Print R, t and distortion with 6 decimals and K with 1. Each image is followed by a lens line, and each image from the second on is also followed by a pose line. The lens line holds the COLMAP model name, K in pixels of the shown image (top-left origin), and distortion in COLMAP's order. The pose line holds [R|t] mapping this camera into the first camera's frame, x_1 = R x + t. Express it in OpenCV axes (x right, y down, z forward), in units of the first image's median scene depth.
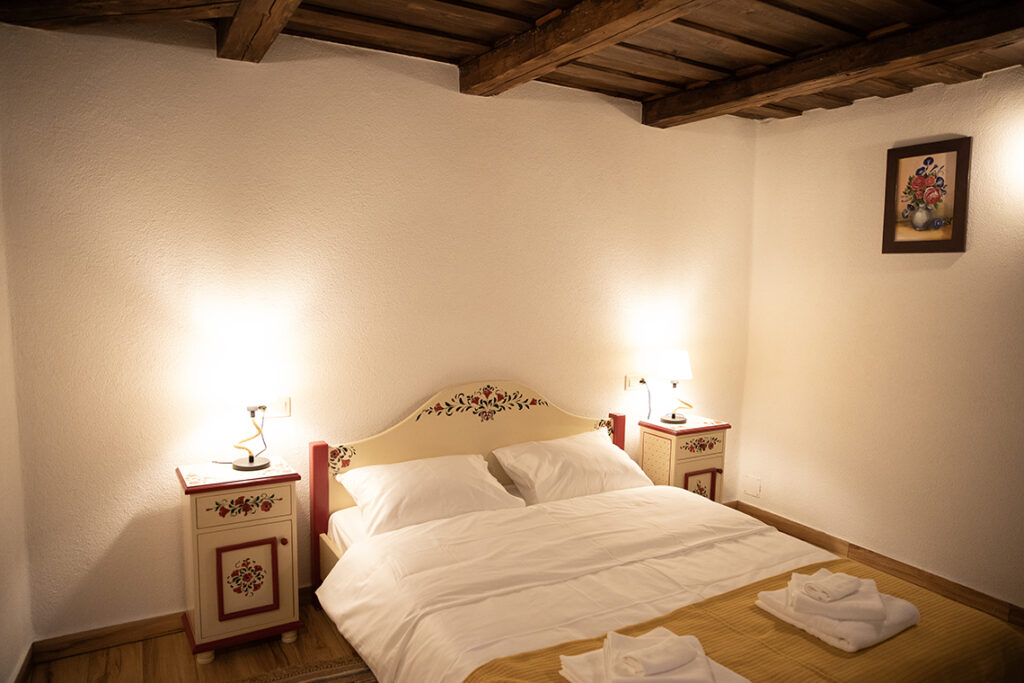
lens RADIAL K [[695.9, 0, 516.1], [0, 695.9, 342.0], [0, 0, 1]] dist [-0.107495, 0.083359]
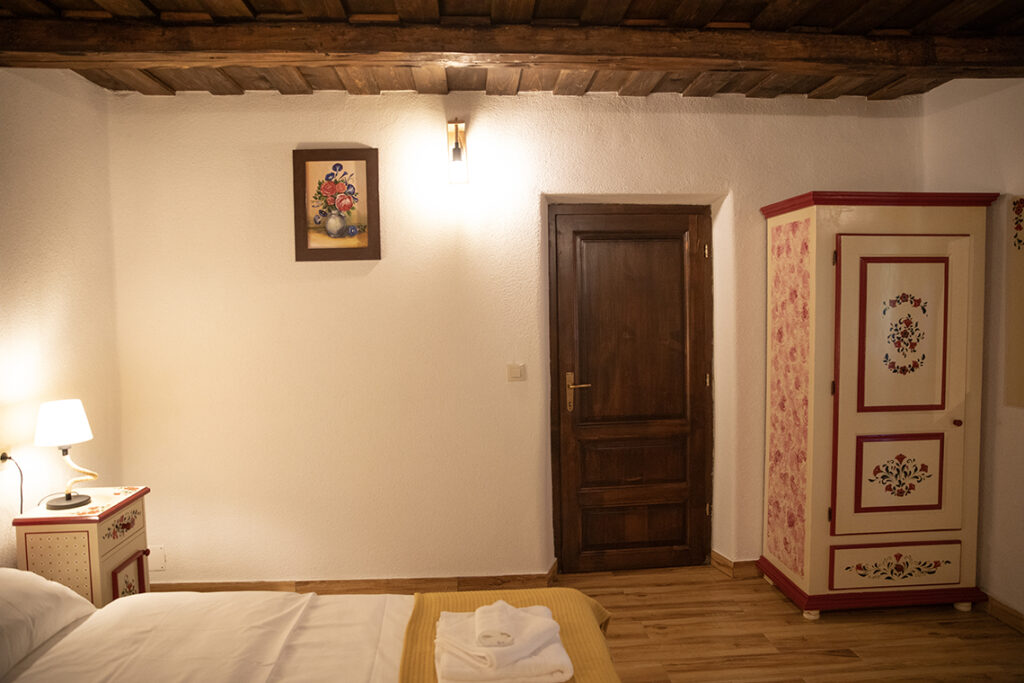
lens RADIAL K [[695.9, 0, 516.1], [0, 695.9, 342.0], [0, 0, 1]] dist [-0.107495, 0.083359]
pose [[0.438806, -0.080517, 0.894967, -0.188446], [0.110266, 0.993275, 0.035298, -0.022846], [-0.891791, 0.083196, 0.444734, 0.347066]]
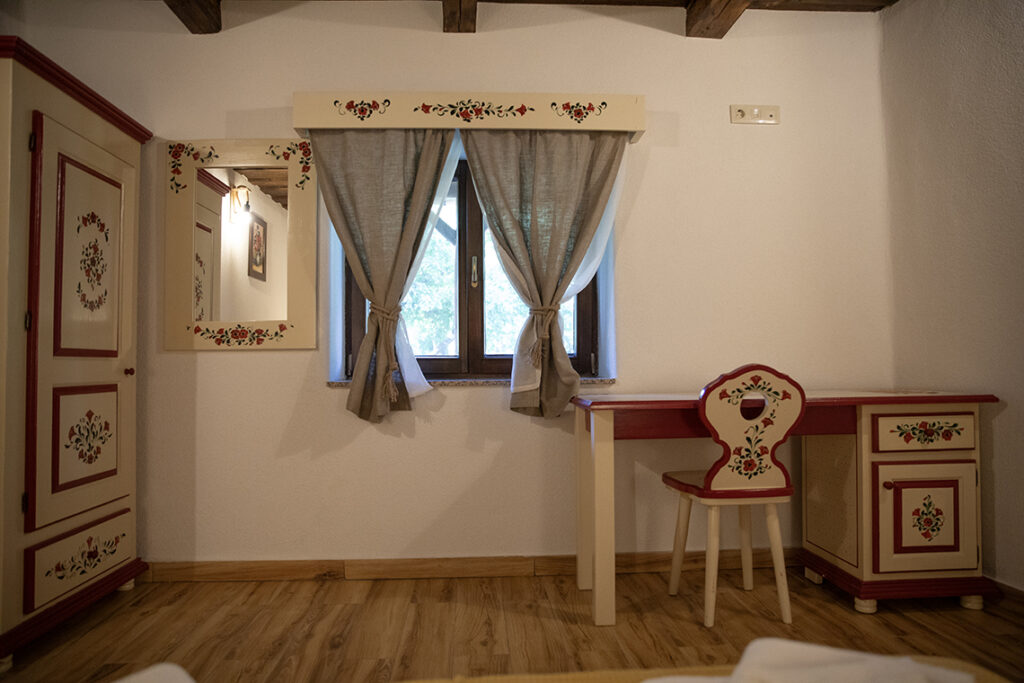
lens RADIAL K [[695.9, 0, 516.1], [0, 695.9, 342.0], [0, 0, 1]] dist [-0.107495, 0.083359]
pose [[-0.895697, -0.002105, 0.444661, 0.014706], [0.030345, 0.997368, 0.065848, 0.068876], [-0.443629, 0.072474, -0.893275, 0.626364]]
